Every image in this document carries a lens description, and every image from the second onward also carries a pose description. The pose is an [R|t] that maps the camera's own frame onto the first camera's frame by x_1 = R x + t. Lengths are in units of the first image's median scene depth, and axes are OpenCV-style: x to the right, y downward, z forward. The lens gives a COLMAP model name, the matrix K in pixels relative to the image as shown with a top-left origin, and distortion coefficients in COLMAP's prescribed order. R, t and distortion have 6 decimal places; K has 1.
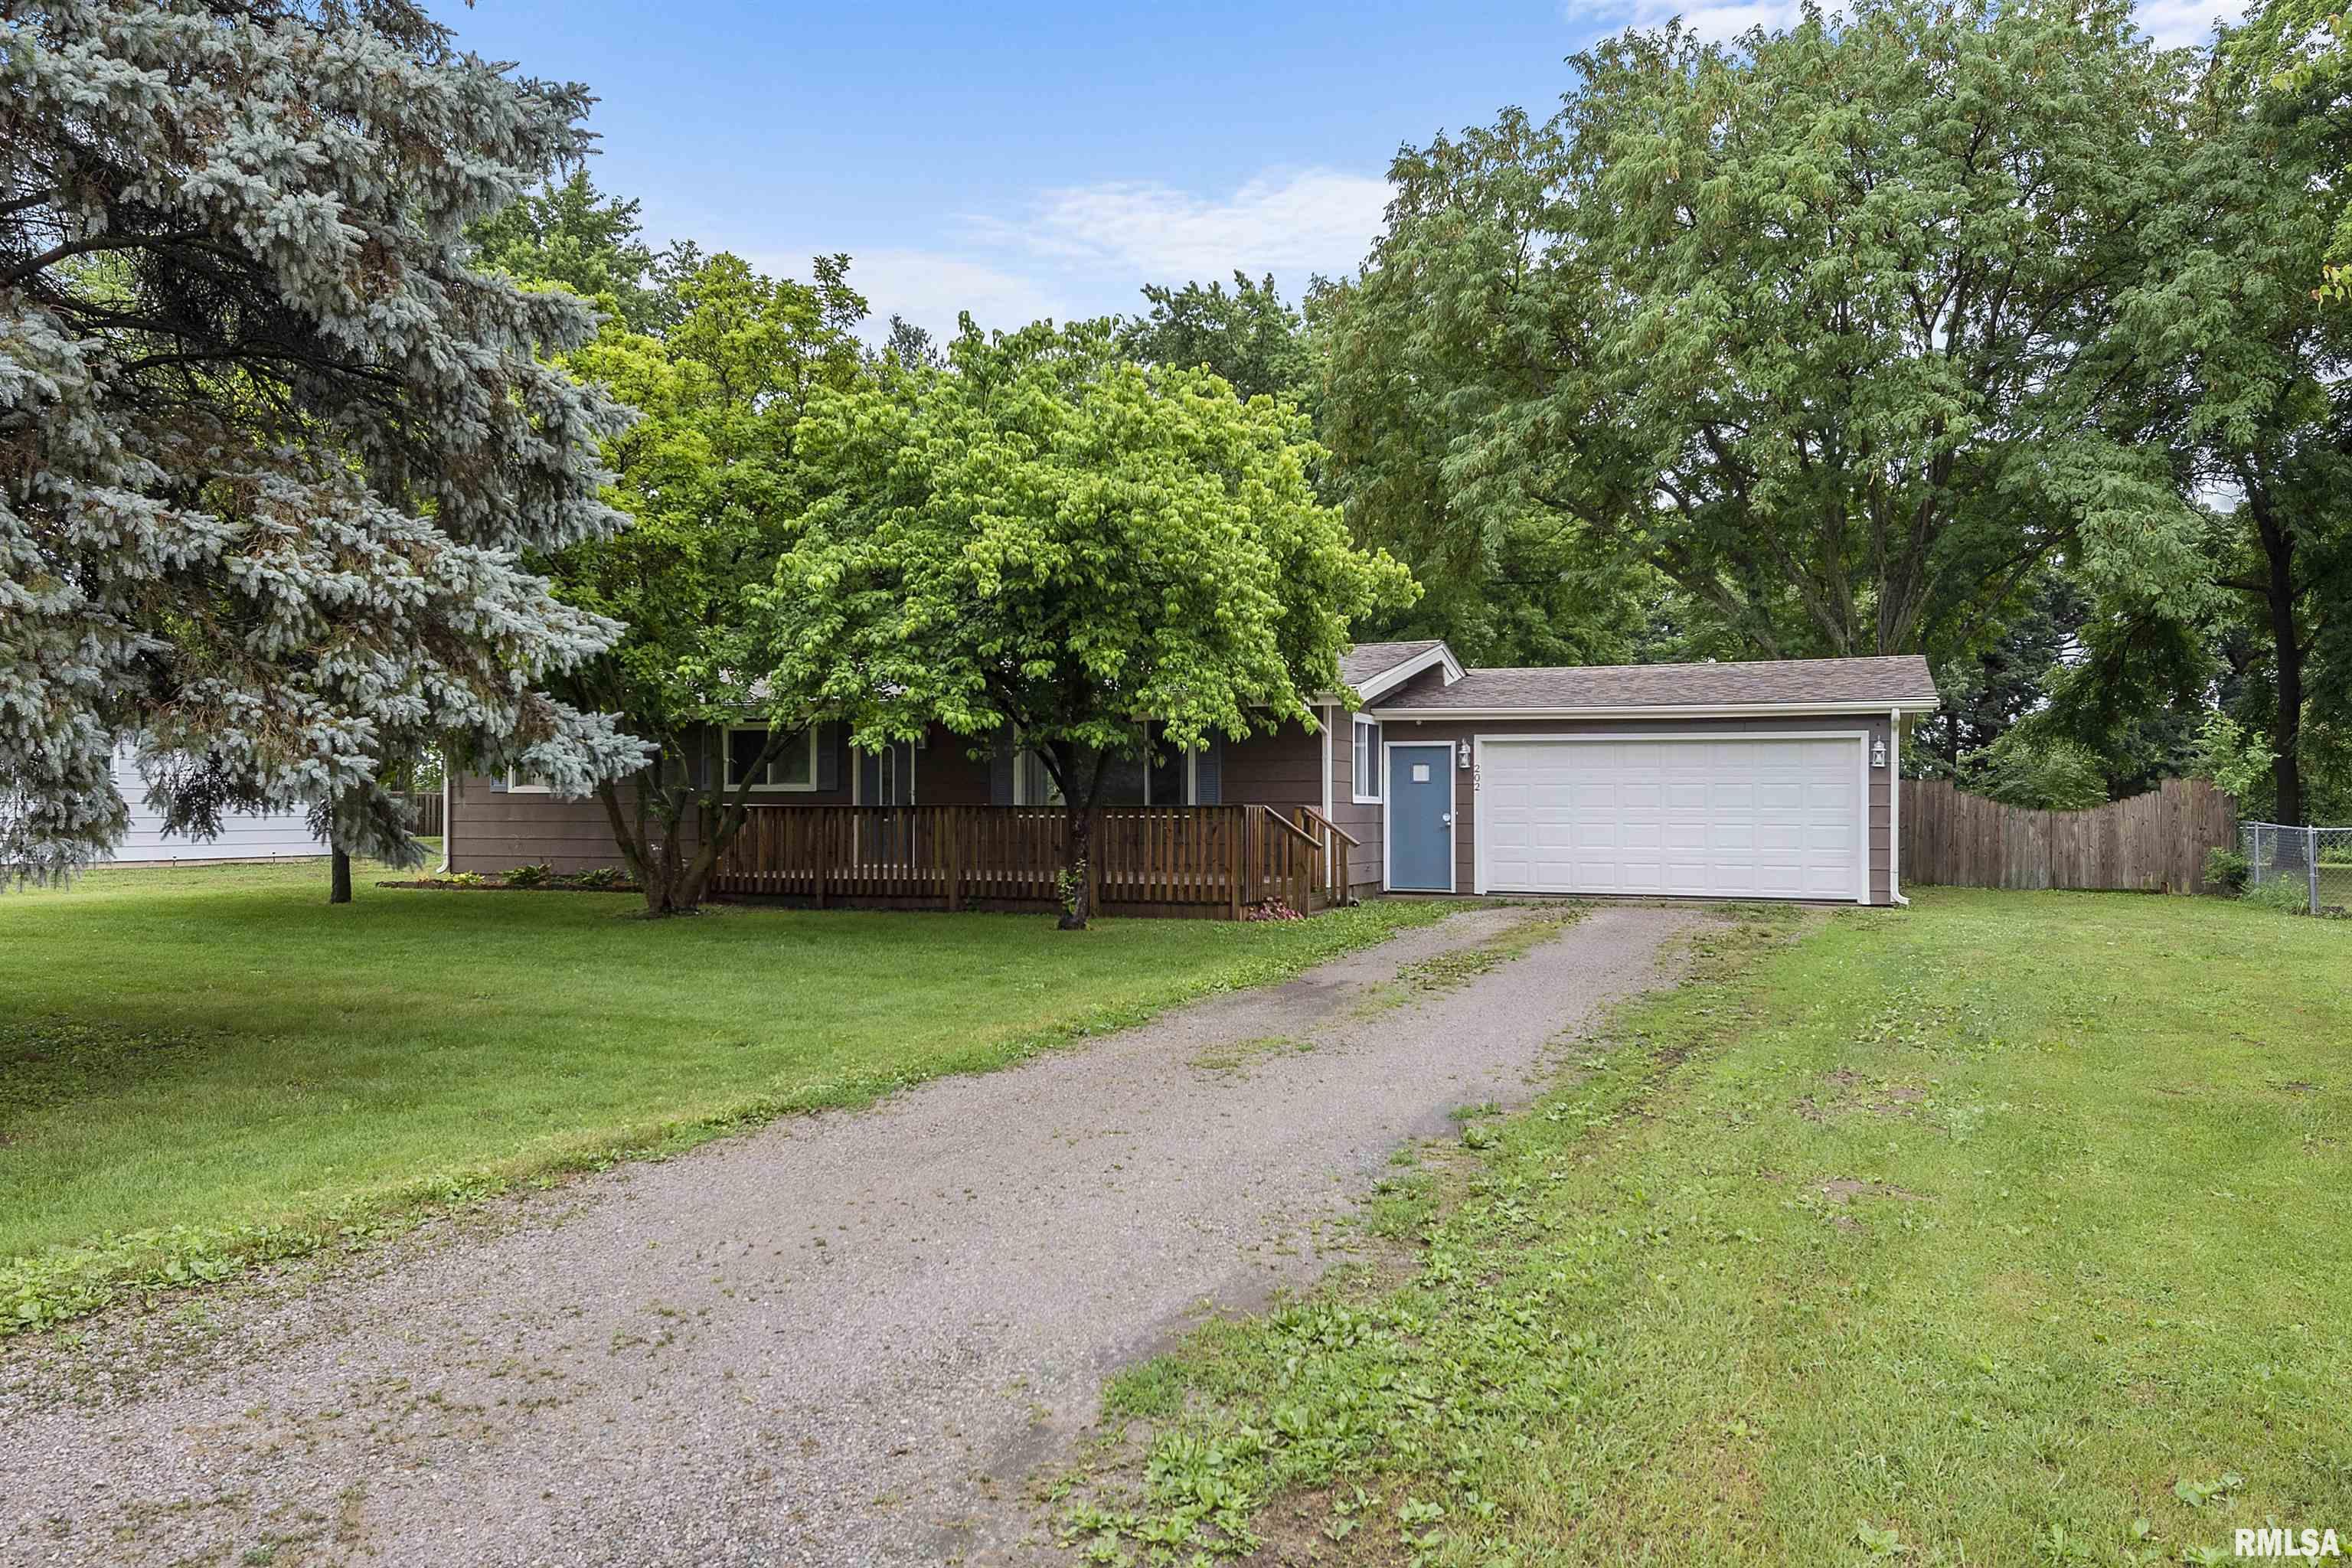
lens RADIAL K [[1649.1, 0, 1175.7], [0, 1649.1, 793.4], [0, 0, 1]] dist [0.012432, -0.007153]
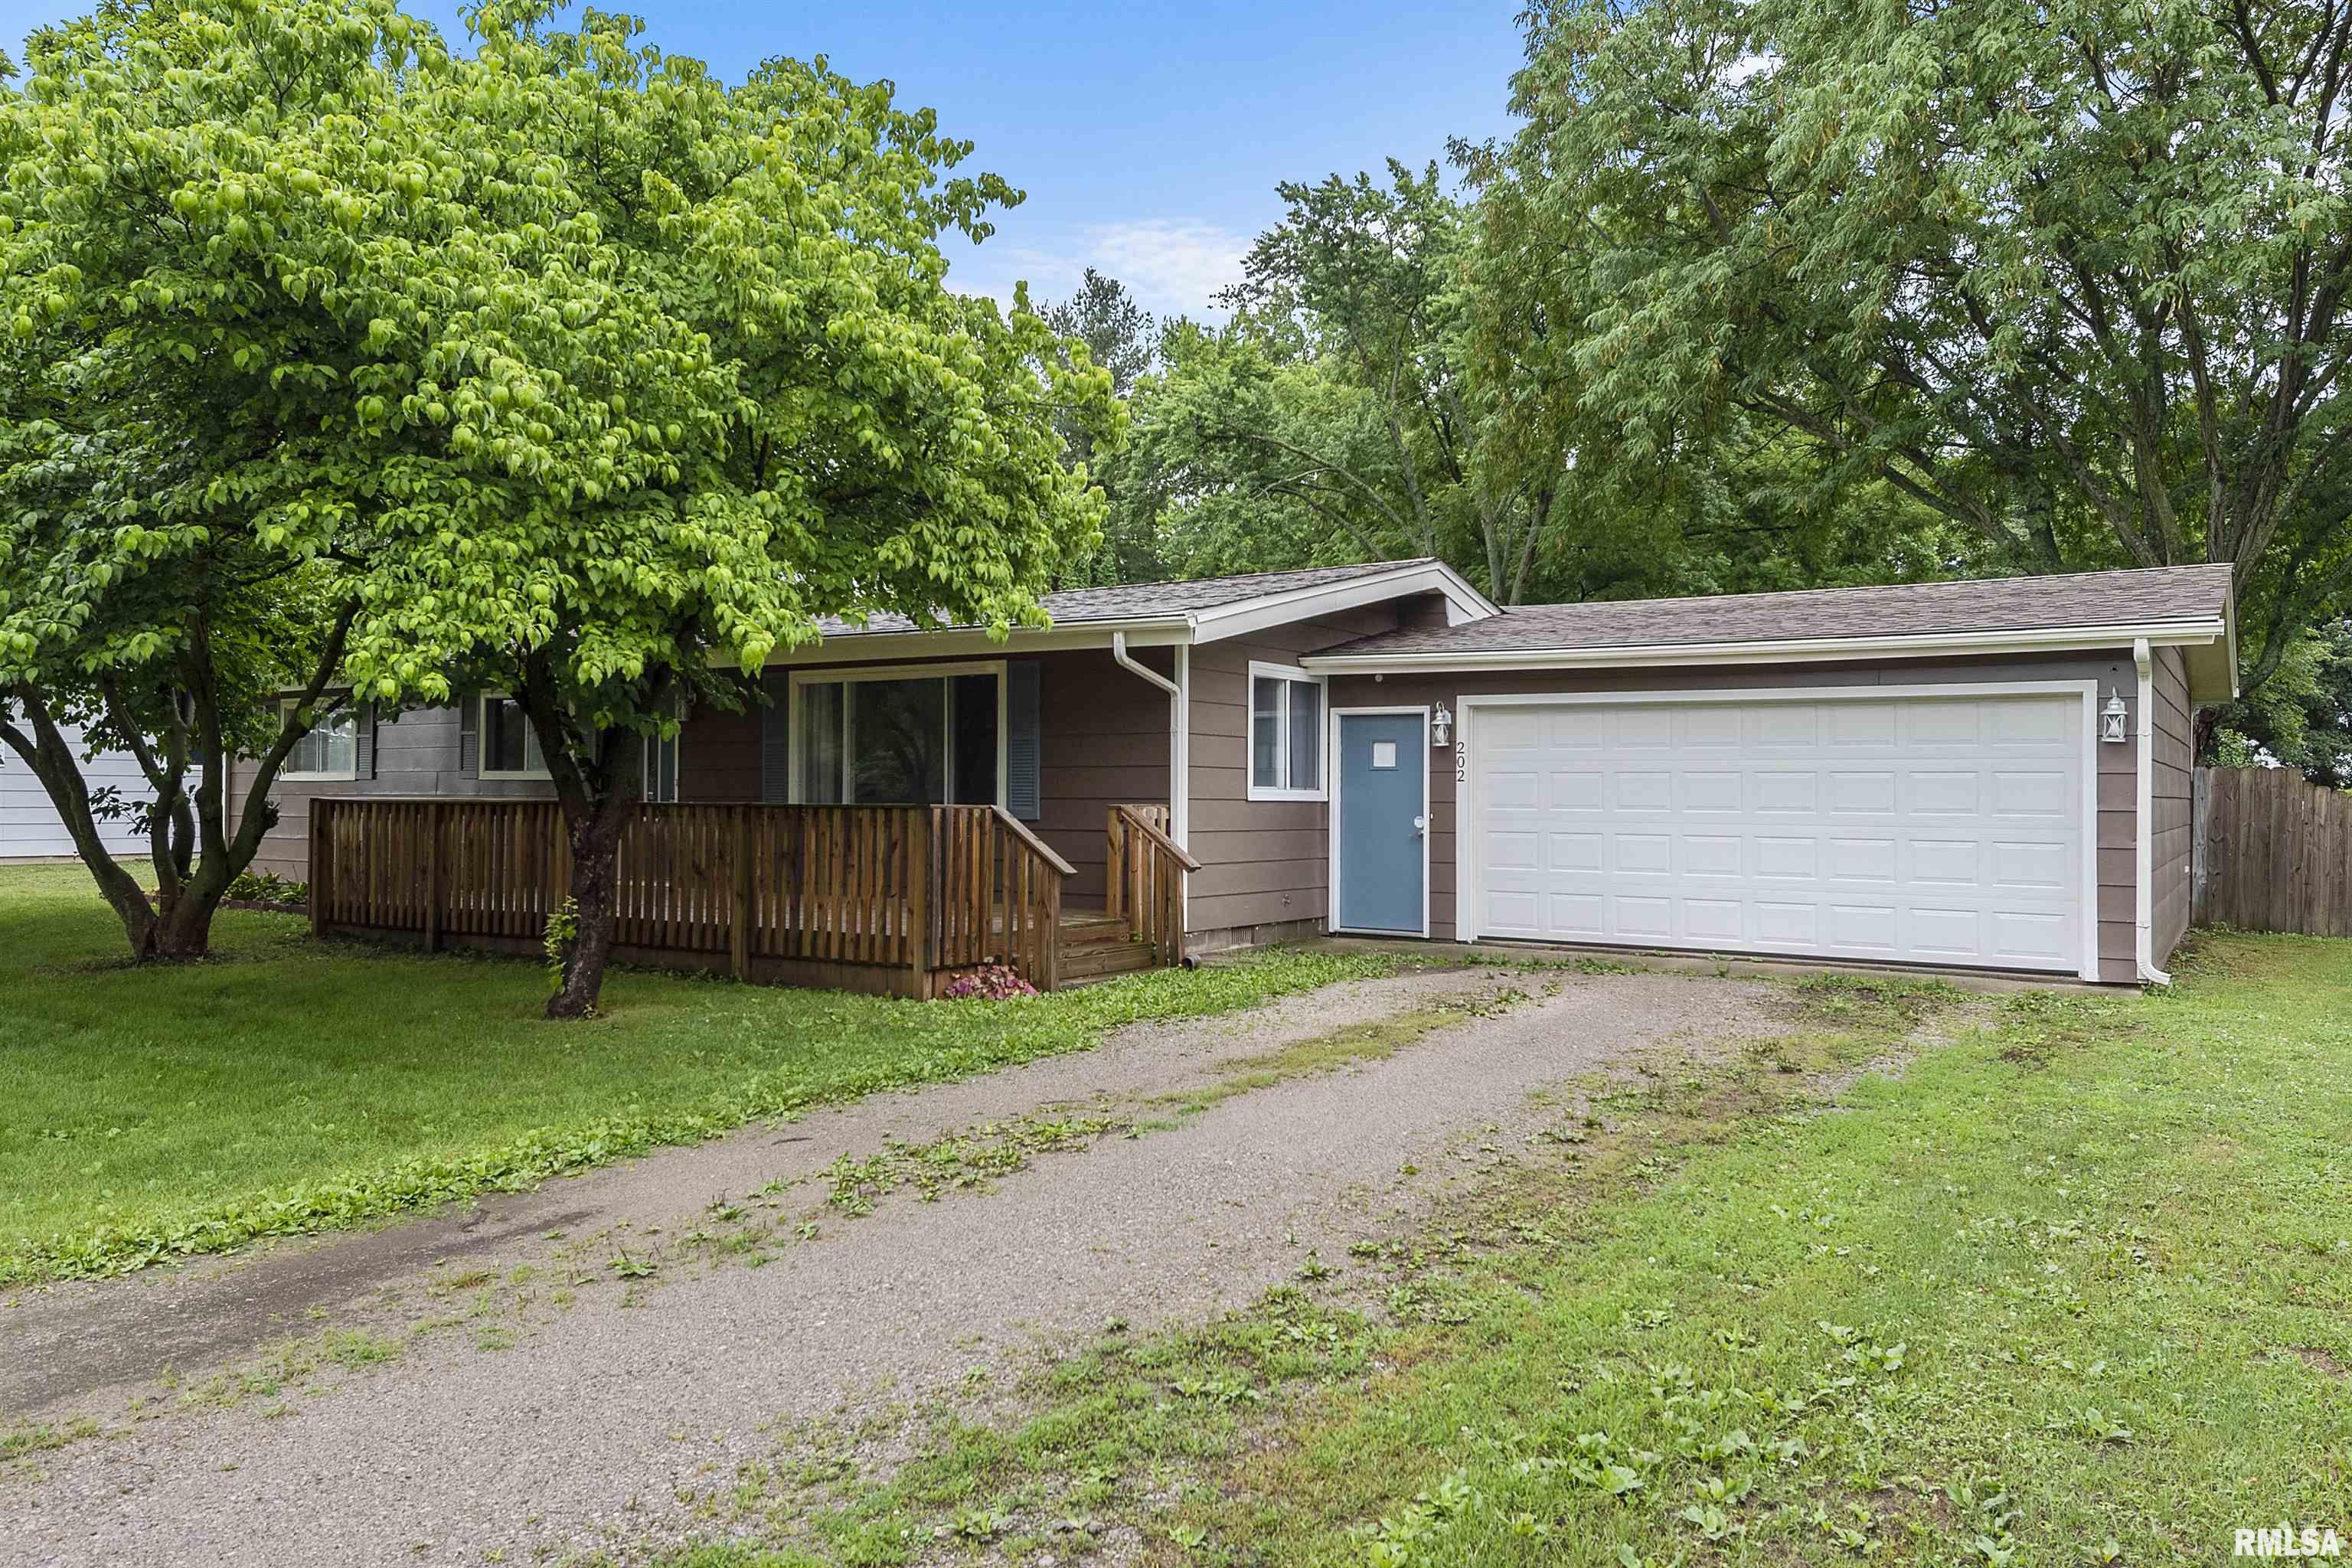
lens RADIAL K [[1649.1, 0, 1175.9], [0, 1649.1, 775.0], [0, 0, 1]] dist [0.012432, -0.007153]
pose [[0.981284, 0.002193, -0.192555, 0.193882], [-0.003073, 0.999986, -0.004272, -0.001094], [0.192543, 0.004784, 0.981277, 0.336059]]
